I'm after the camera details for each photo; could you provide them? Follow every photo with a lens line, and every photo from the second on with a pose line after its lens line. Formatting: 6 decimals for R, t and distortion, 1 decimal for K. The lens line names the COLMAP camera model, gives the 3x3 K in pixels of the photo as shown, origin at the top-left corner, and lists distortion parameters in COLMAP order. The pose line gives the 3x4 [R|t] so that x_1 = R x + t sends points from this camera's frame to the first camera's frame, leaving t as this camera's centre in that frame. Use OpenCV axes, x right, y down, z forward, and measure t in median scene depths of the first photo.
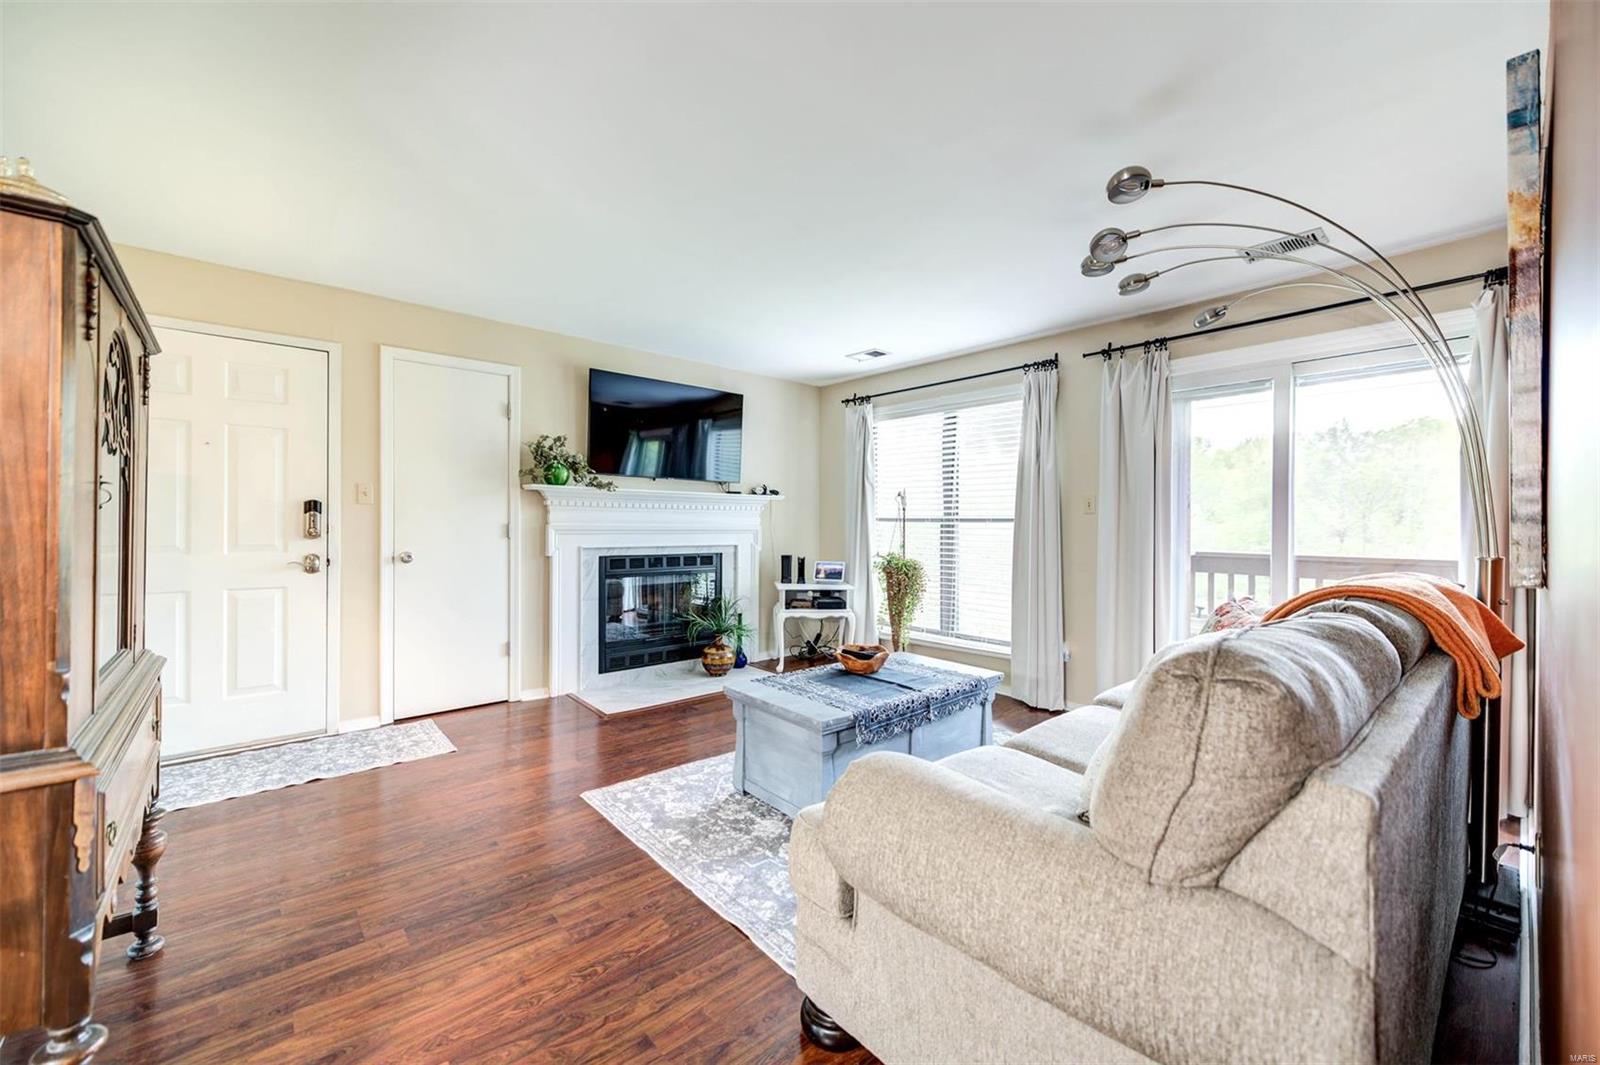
lens RADIAL K [[639.0, 0, 813.2], [0, 639.0, 521.9], [0, 0, 1]] dist [0.010506, -0.003433]
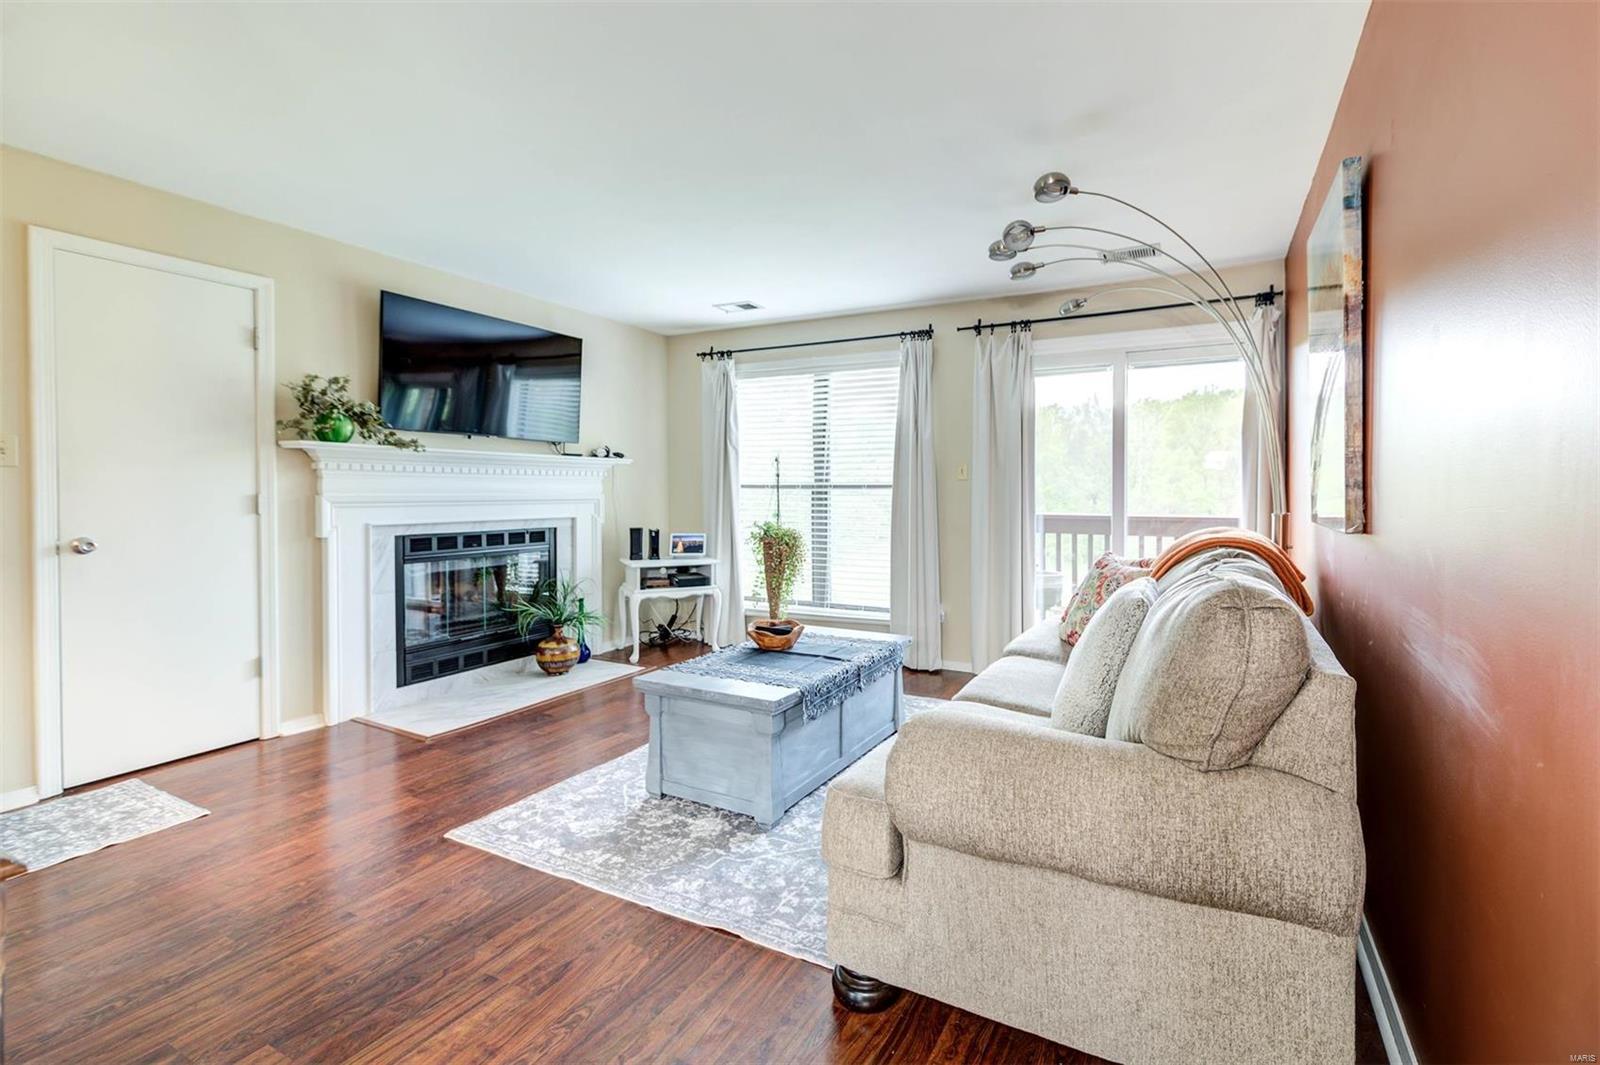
lens RADIAL K [[699.2, 0, 882.9], [0, 699.2, 492.8], [0, 0, 1]] dist [0.009529, -0.002810]
pose [[0.920960, -0.007974, 0.389576, -0.155960], [0.005321, 0.999955, 0.007890, -0.002009], [-0.389621, -0.005193, 0.920960, -0.008870]]
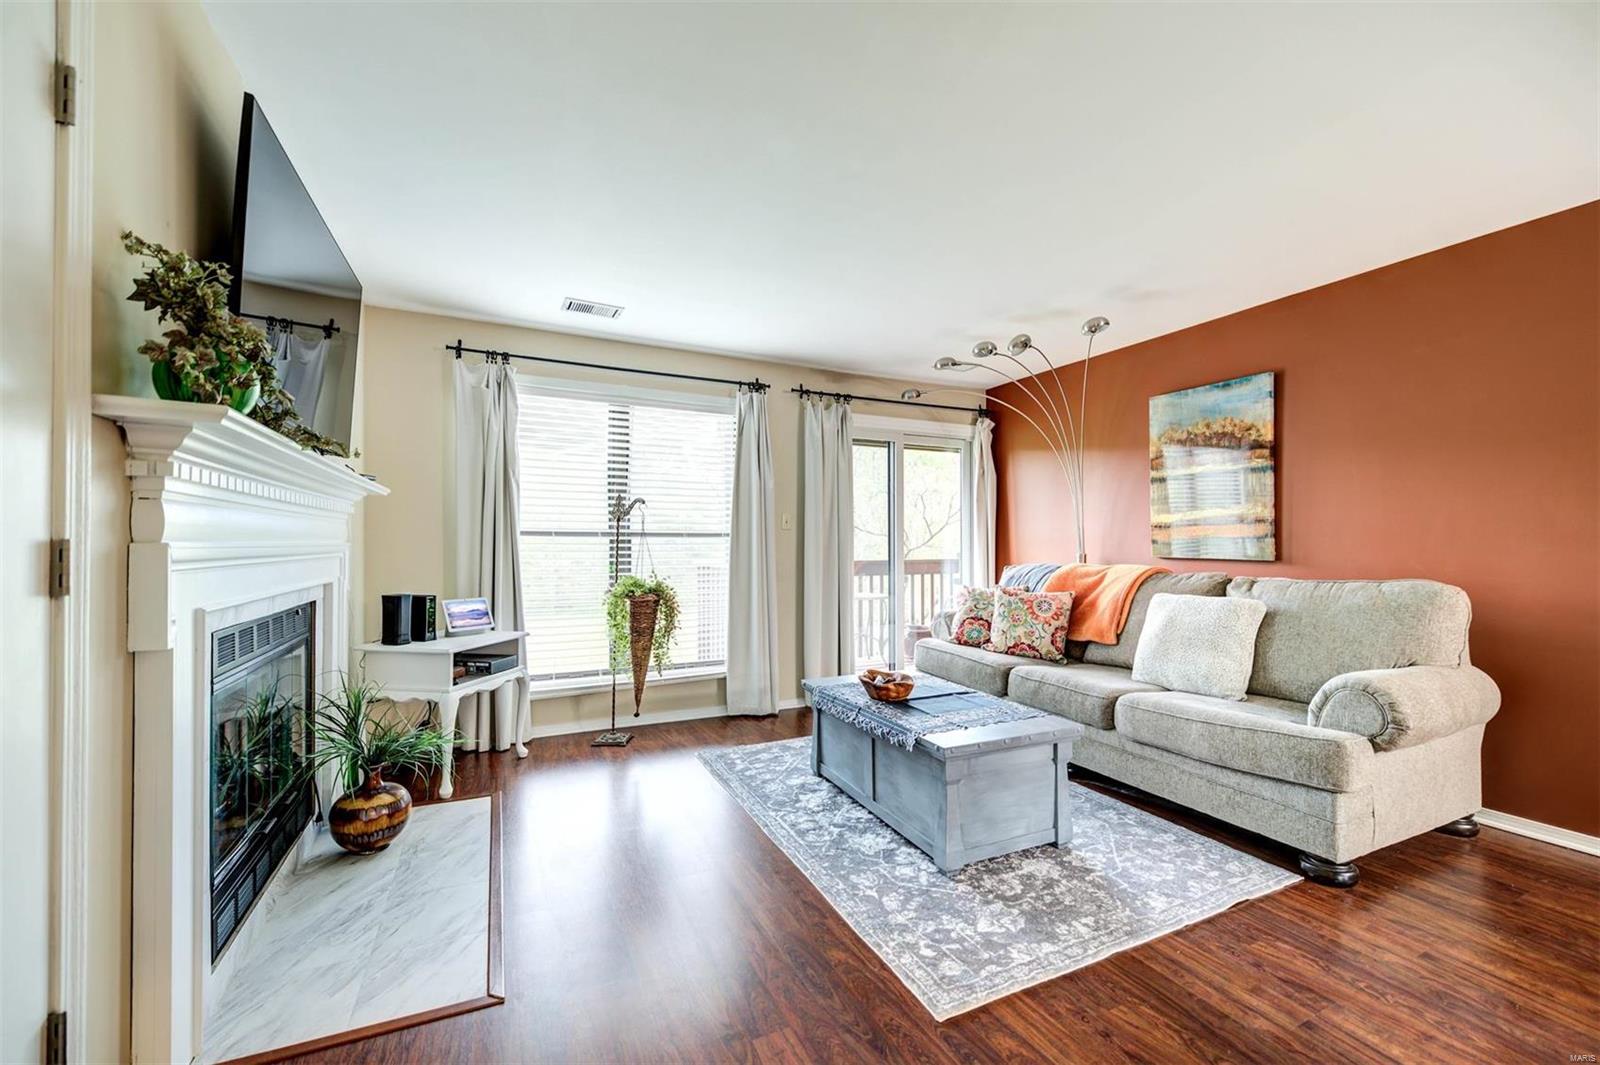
lens RADIAL K [[639.0, 0, 813.2], [0, 639.0, 535.0], [0, 0, 1]] dist [0.010506, -0.003433]
pose [[0.267504, 0.005423, 0.963542, -0.735759], [-0.001943, 0.999985, -0.005089, 0.001930], [-0.963555, -0.000511, 0.267510, 0.748165]]
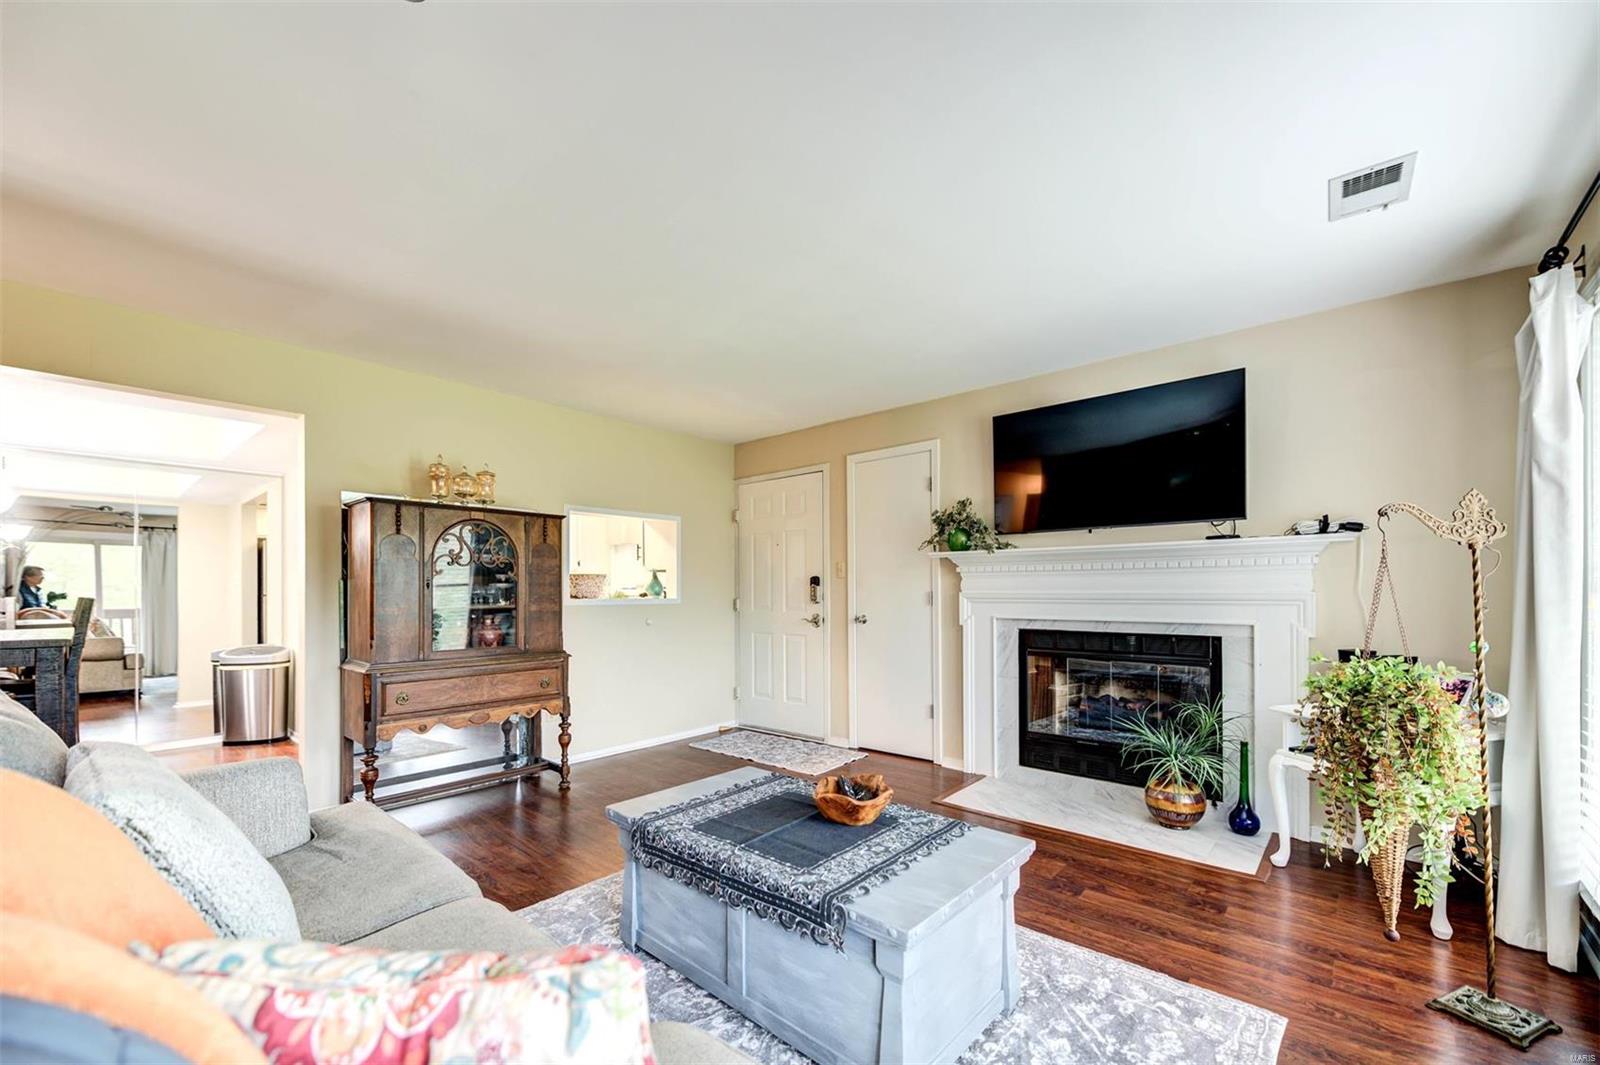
lens RADIAL K [[639.0, 0, 789.7], [0, 639.0, 591.0], [0, 0, 1]] dist [0.010506, -0.003433]
pose [[0.113060, -0.008554, -0.993551, 0.623931], [0.009244, 0.999929, -0.007557, 0.008238], [0.993545, -0.008330, 0.113131, 0.756316]]
